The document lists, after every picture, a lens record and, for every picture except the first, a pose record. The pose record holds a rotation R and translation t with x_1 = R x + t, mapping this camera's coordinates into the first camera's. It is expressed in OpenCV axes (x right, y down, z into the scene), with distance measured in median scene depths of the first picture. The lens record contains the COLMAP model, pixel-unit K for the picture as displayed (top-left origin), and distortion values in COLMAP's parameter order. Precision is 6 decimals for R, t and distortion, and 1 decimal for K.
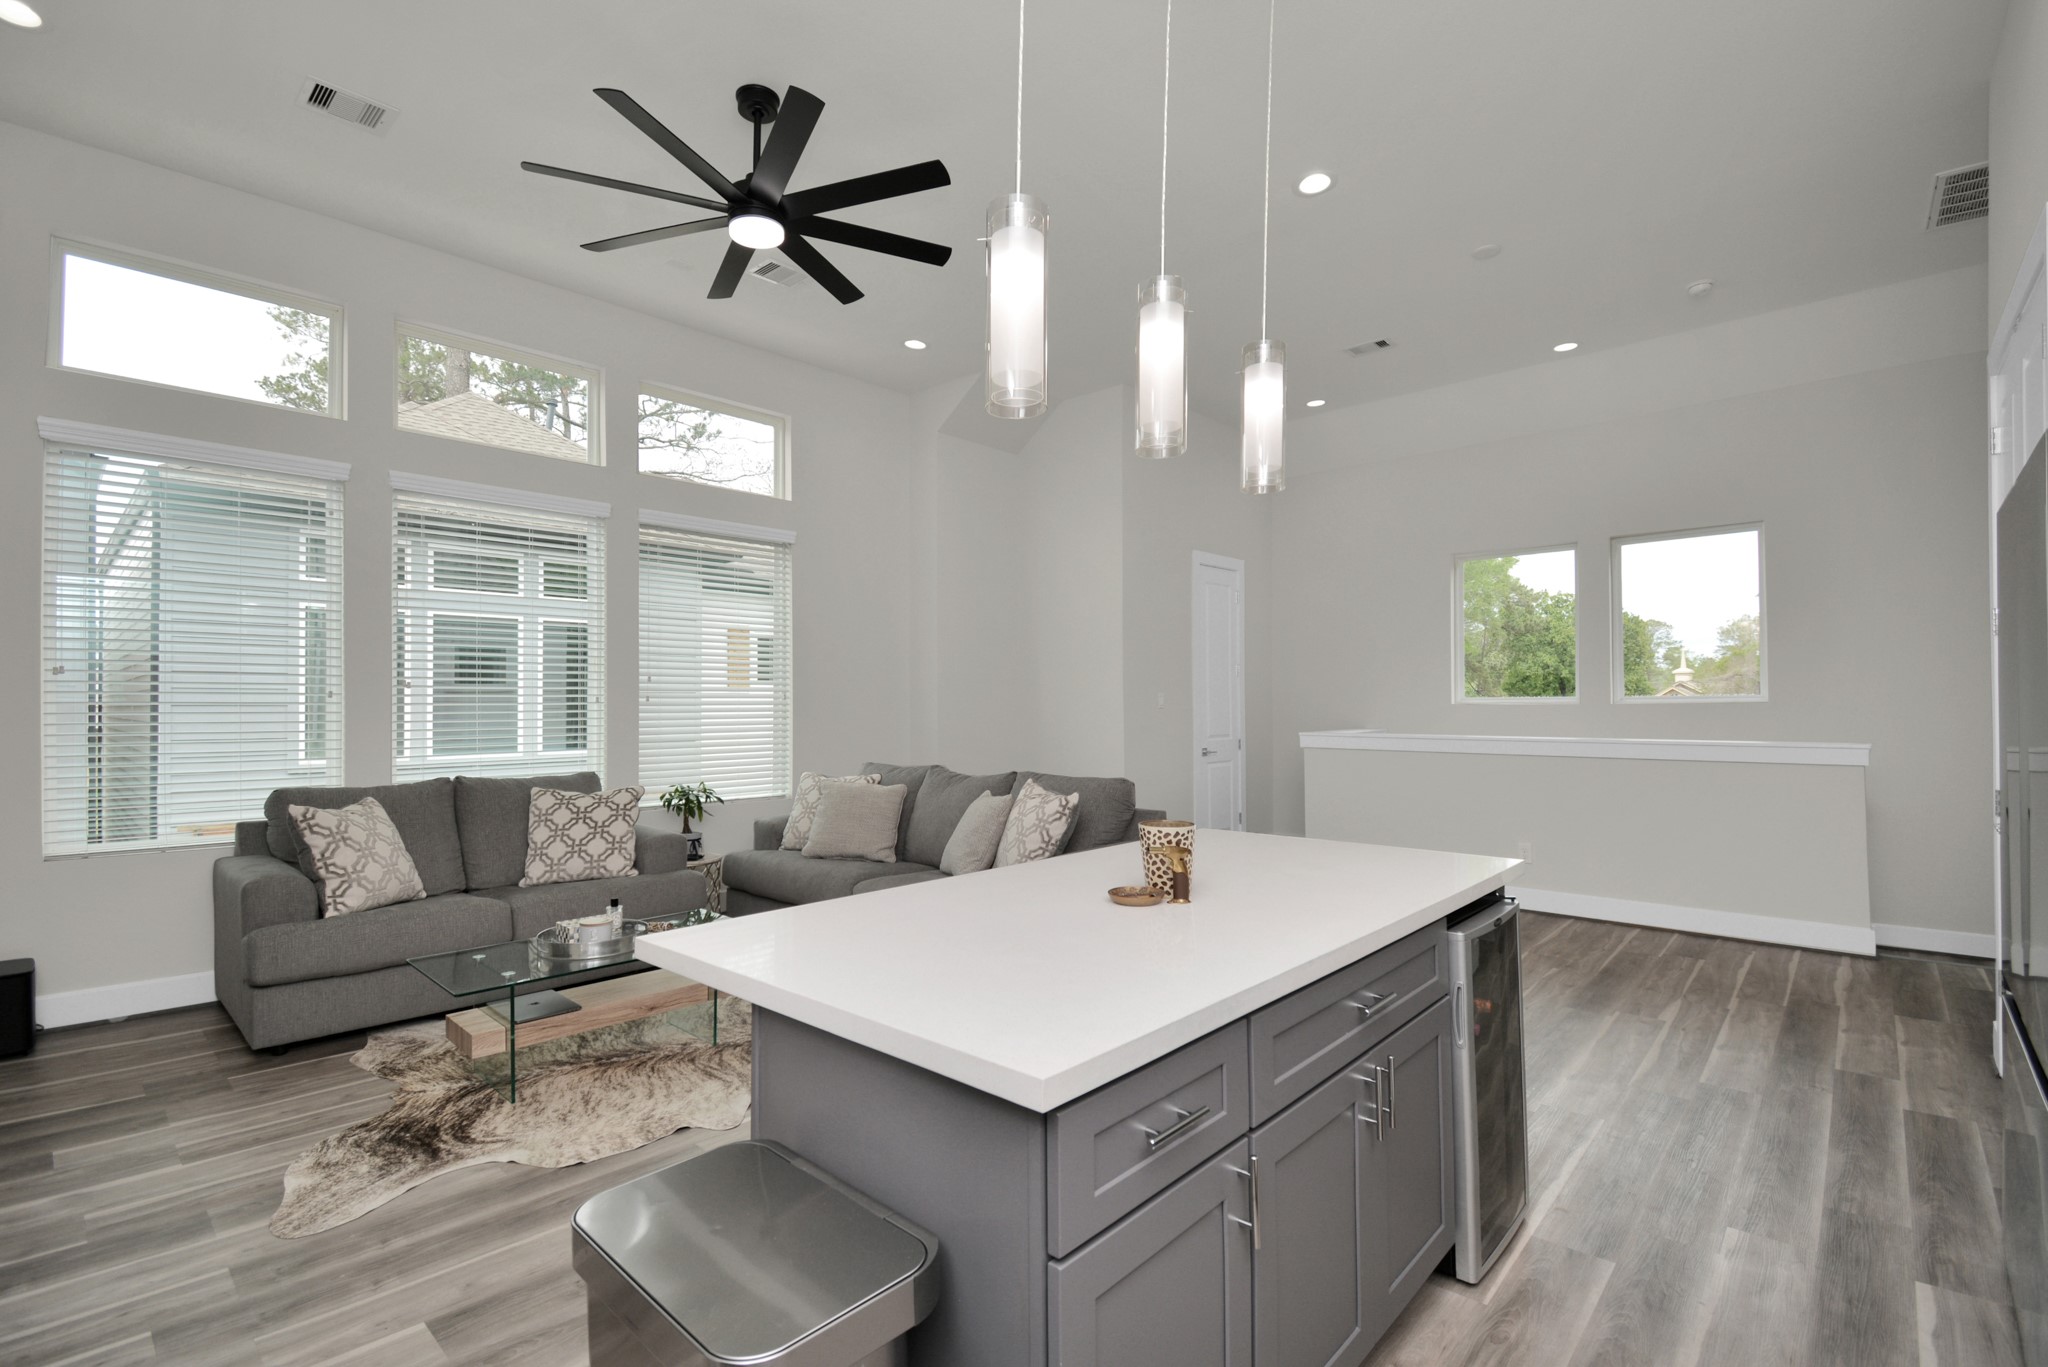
lens RADIAL K [[921.6, 0, 1022.5], [0, 921.6, 686.4], [0, 0, 1]] dist [0.012204, -0.017234]
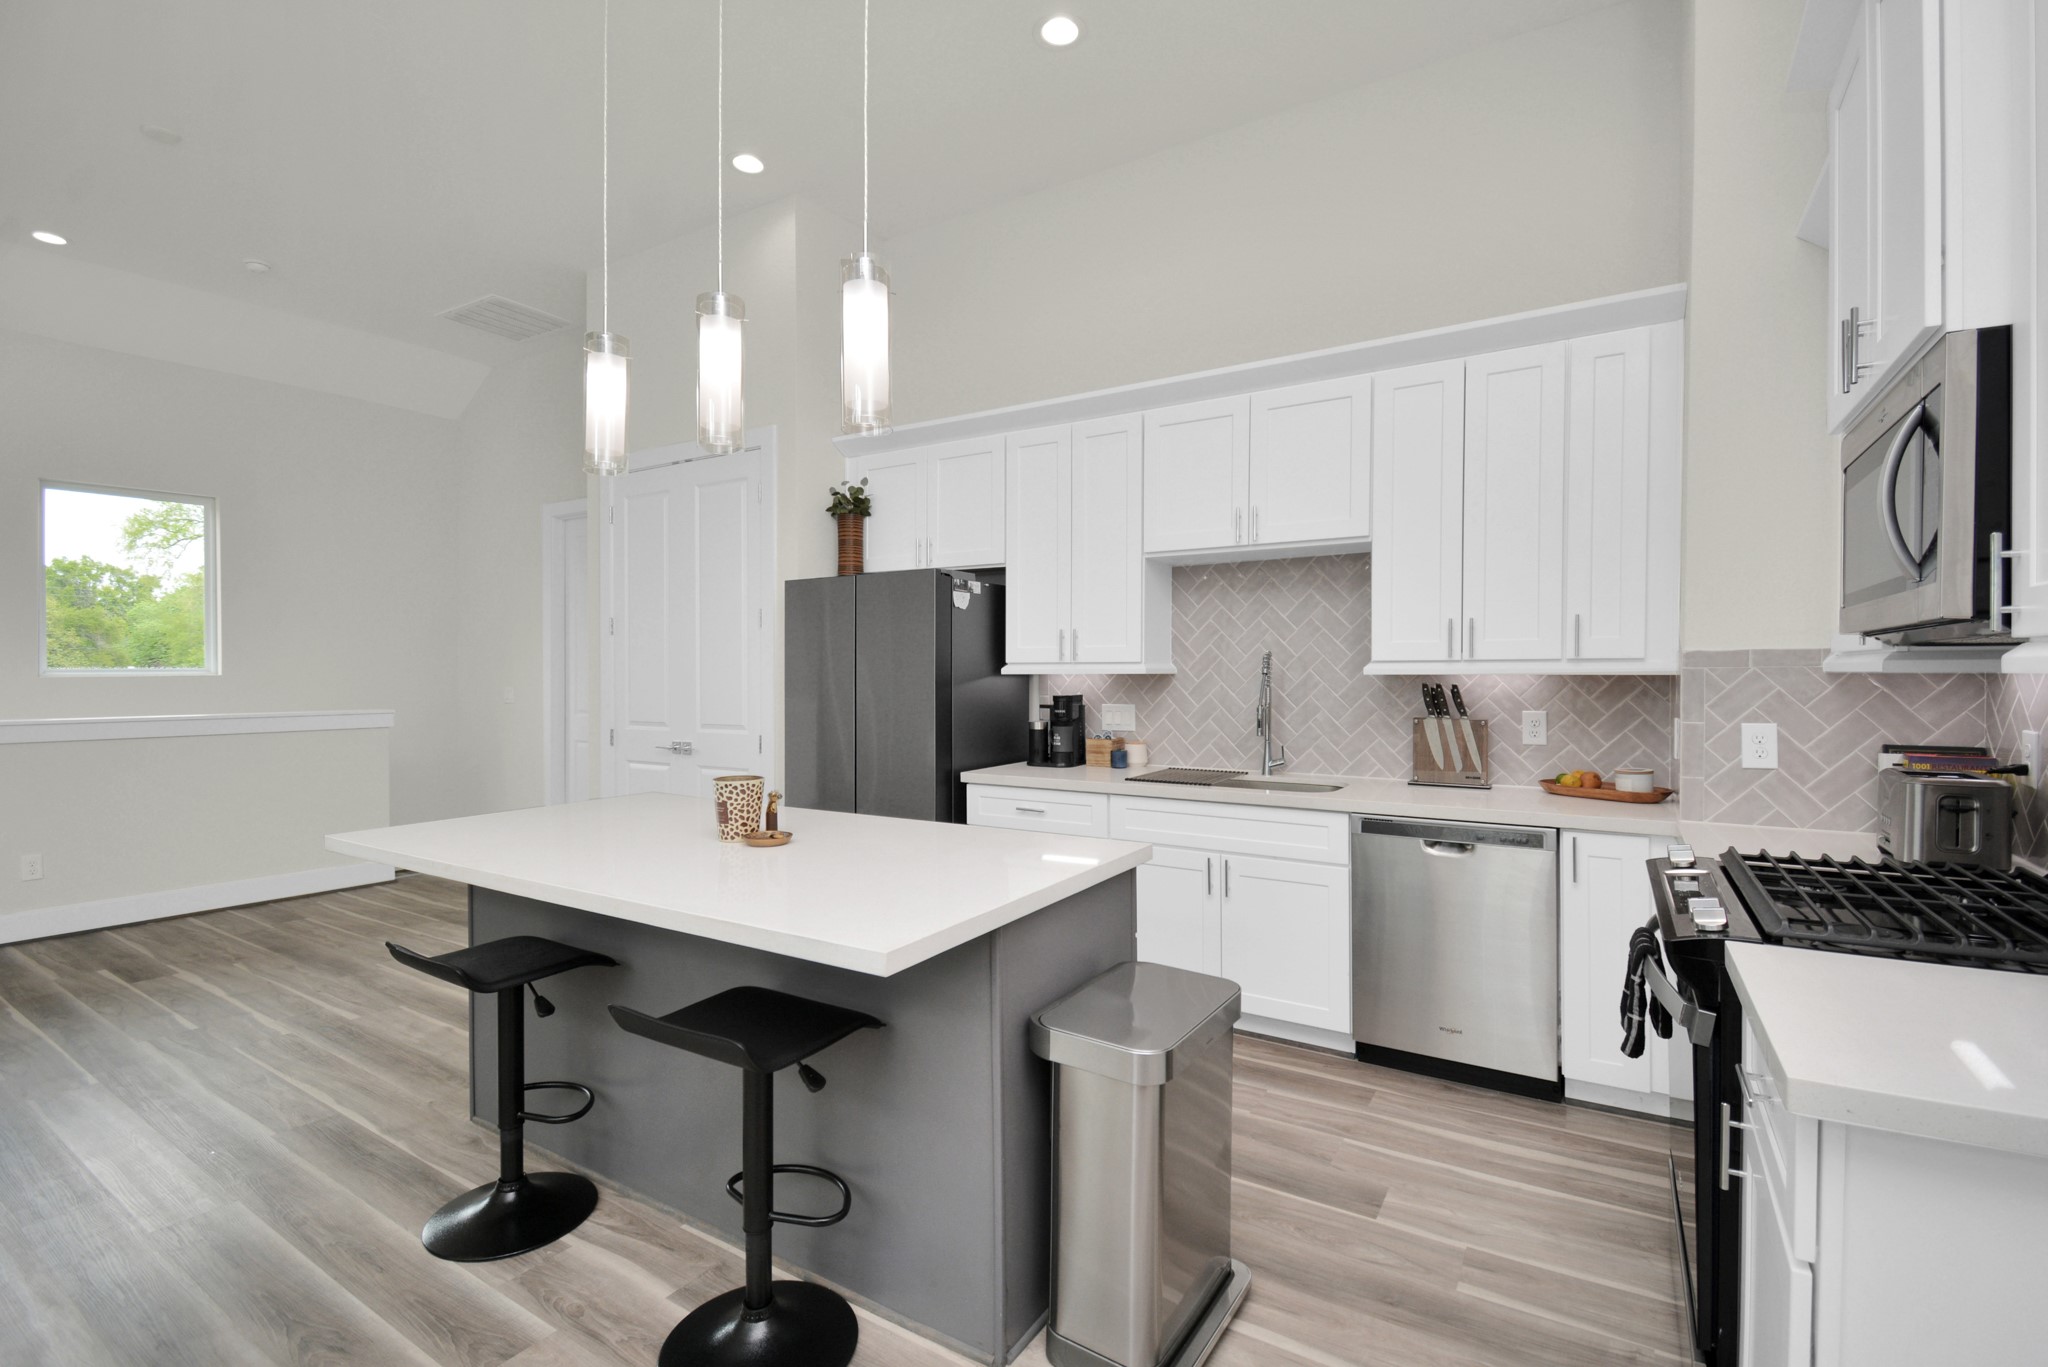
lens RADIAL K [[916.0, 0, 1031.6], [0, 916.0, 663.9], [0, 0, 1]] dist [0.043893, -0.041839]
pose [[-0.178474, 0.014626, 0.983836, -0.595569], [-0.018820, 0.999656, -0.018275, 0.010145], [-0.983765, -0.021777, -0.178137, 0.483352]]
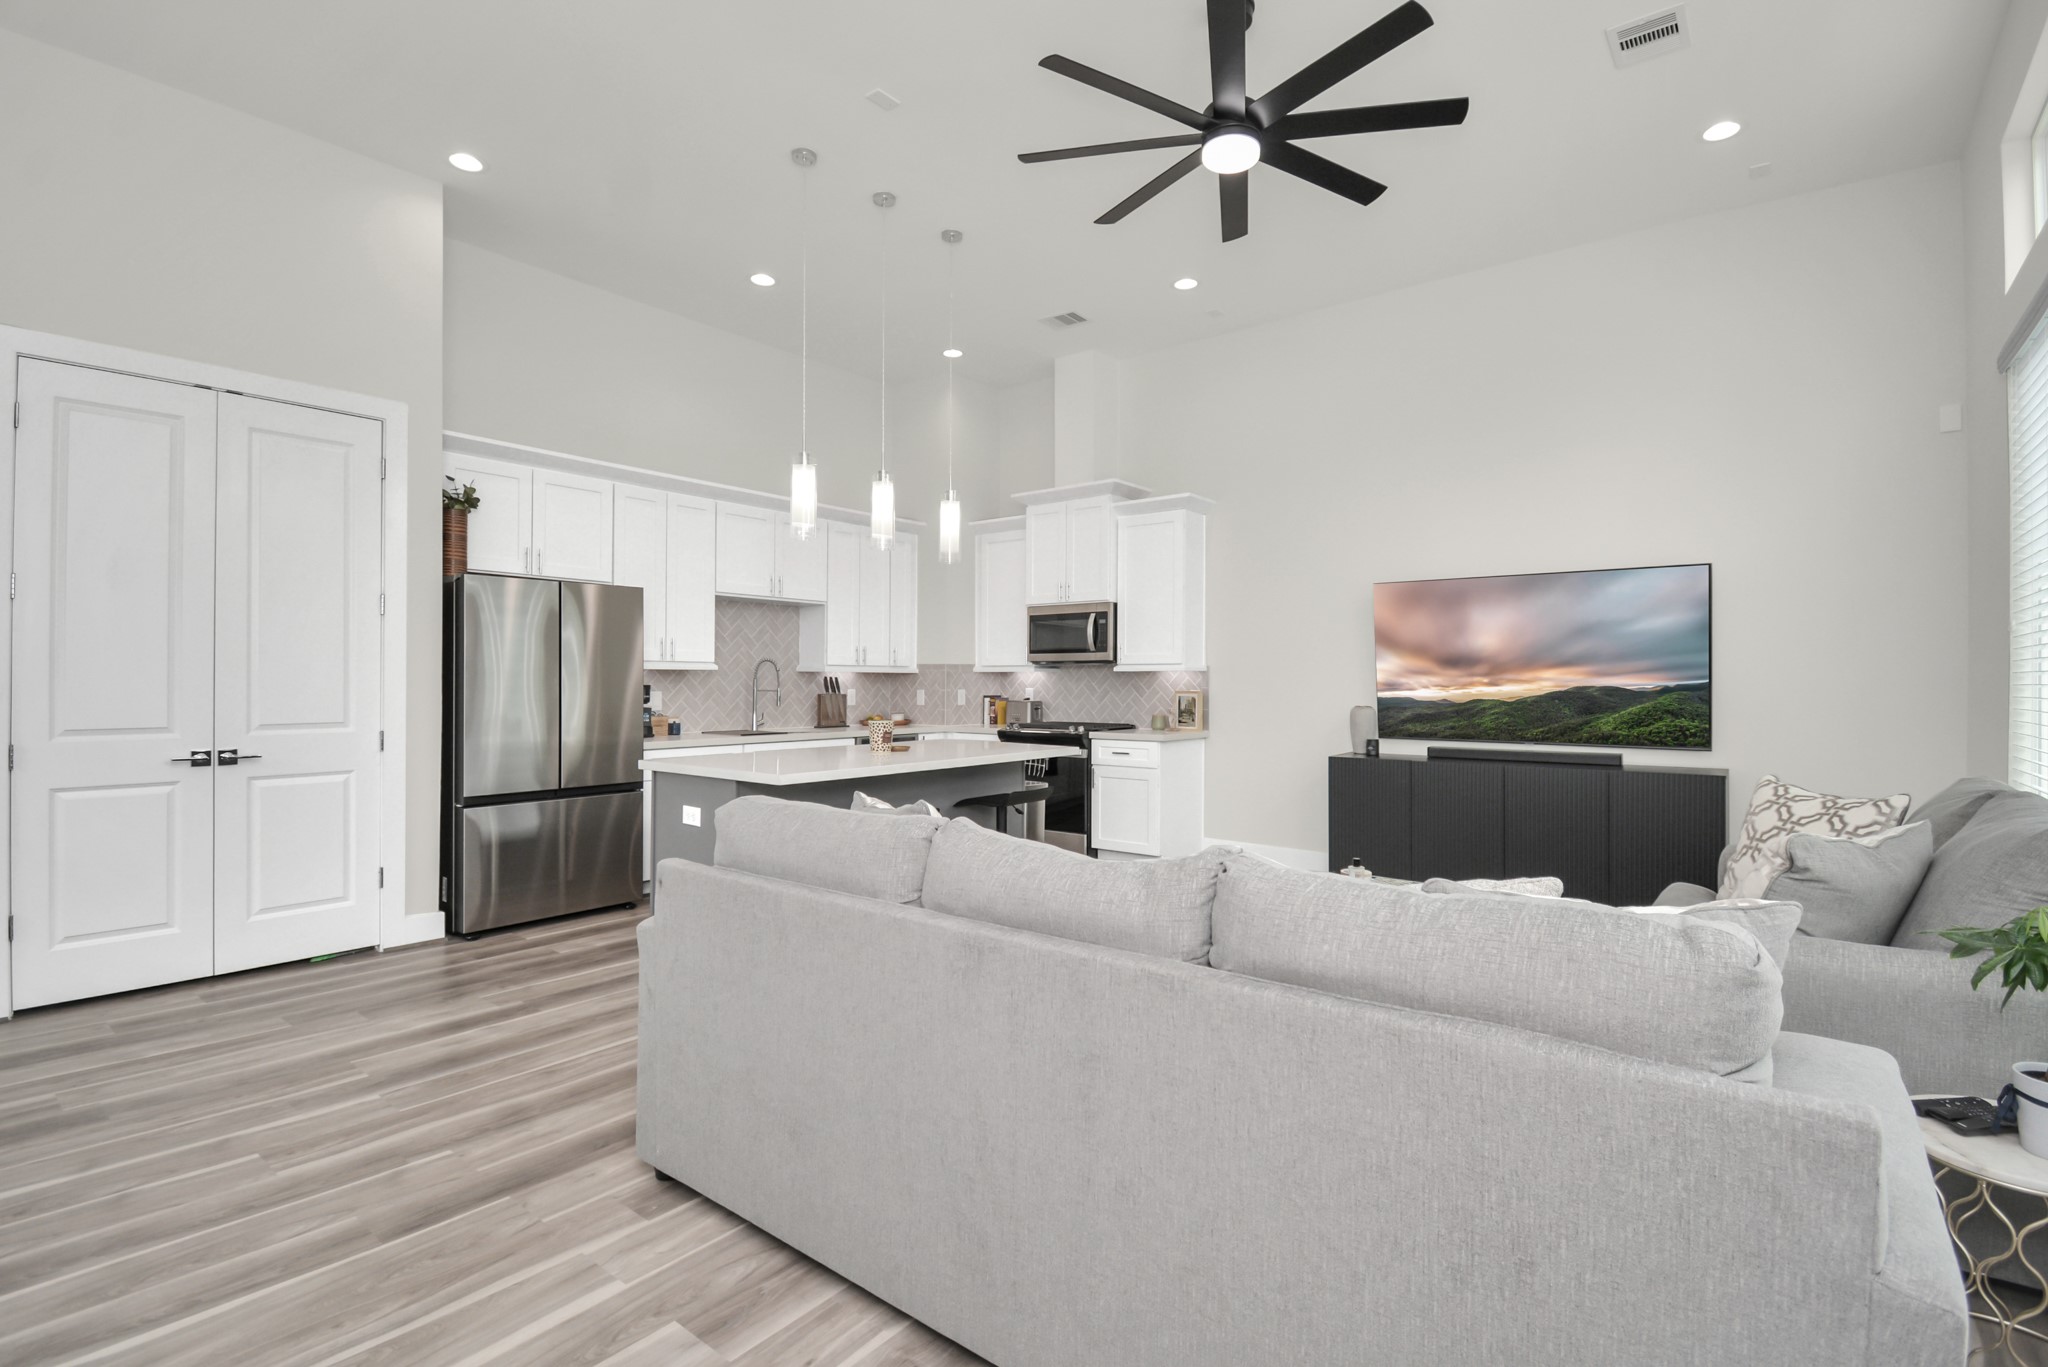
lens RADIAL K [[959.5, 0, 1063.0], [0, 959.5, 686.4], [0, 0, 1]] dist [-0.000557, -0.007181]
pose [[-0.996234, -0.003136, -0.086650, -0.040021], [-0.002144, 0.999931, -0.011541, 0.047314], [0.086680, -0.011312, -0.996172, 1.903758]]
